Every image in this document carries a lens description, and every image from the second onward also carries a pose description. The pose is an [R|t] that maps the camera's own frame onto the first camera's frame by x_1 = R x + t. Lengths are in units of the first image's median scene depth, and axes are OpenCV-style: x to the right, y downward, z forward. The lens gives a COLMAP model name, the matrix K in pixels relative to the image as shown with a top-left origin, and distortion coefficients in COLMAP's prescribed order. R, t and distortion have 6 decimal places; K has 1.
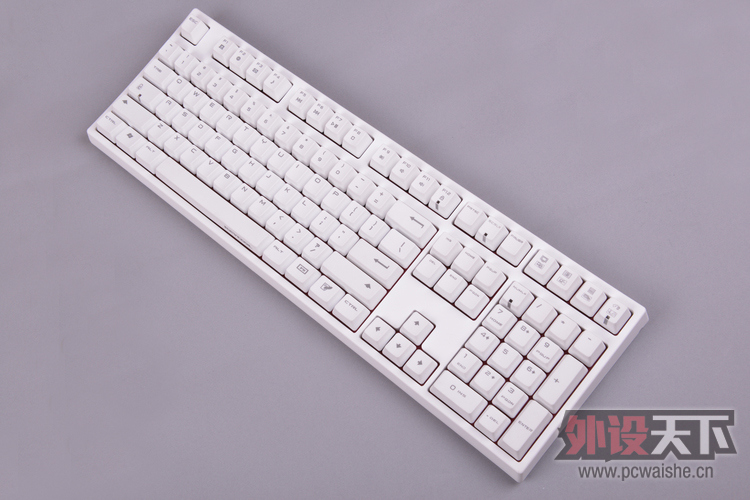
lens RADIAL K [[961.9, 0, 375.0], [0, 961.9, 250.0], [0, 0, 1]] dist [0.102573, -0.006759]
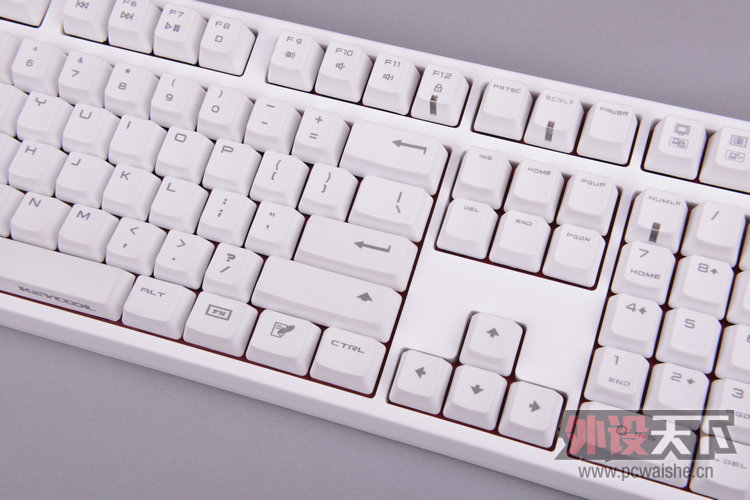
lens RADIAL K [[1084.4, 0, 375.0], [0, 1084.4, 250.0], [0, 0, 1]] dist [0.135309, -0.028600]
pose [[0.918340, -0.313974, 0.240982, -0.131313], [0.325602, 0.945464, -0.008975, 0.021837], [-0.225022, 0.086707, 0.970488, 0.475312]]
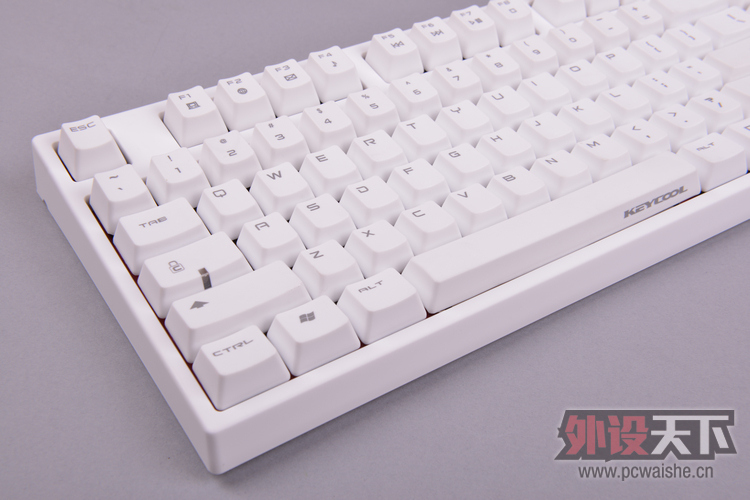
lens RADIAL K [[961.9, 0, 375.0], [0, 961.9, 250.0], [0, 0, 1]] dist [0.102573, -0.006759]
pose [[0.265894, -0.490702, 0.829766, -0.623396], [0.842818, 0.536144, 0.046985, -0.147412], [-0.467930, 0.686849, 0.556130, 0.895811]]
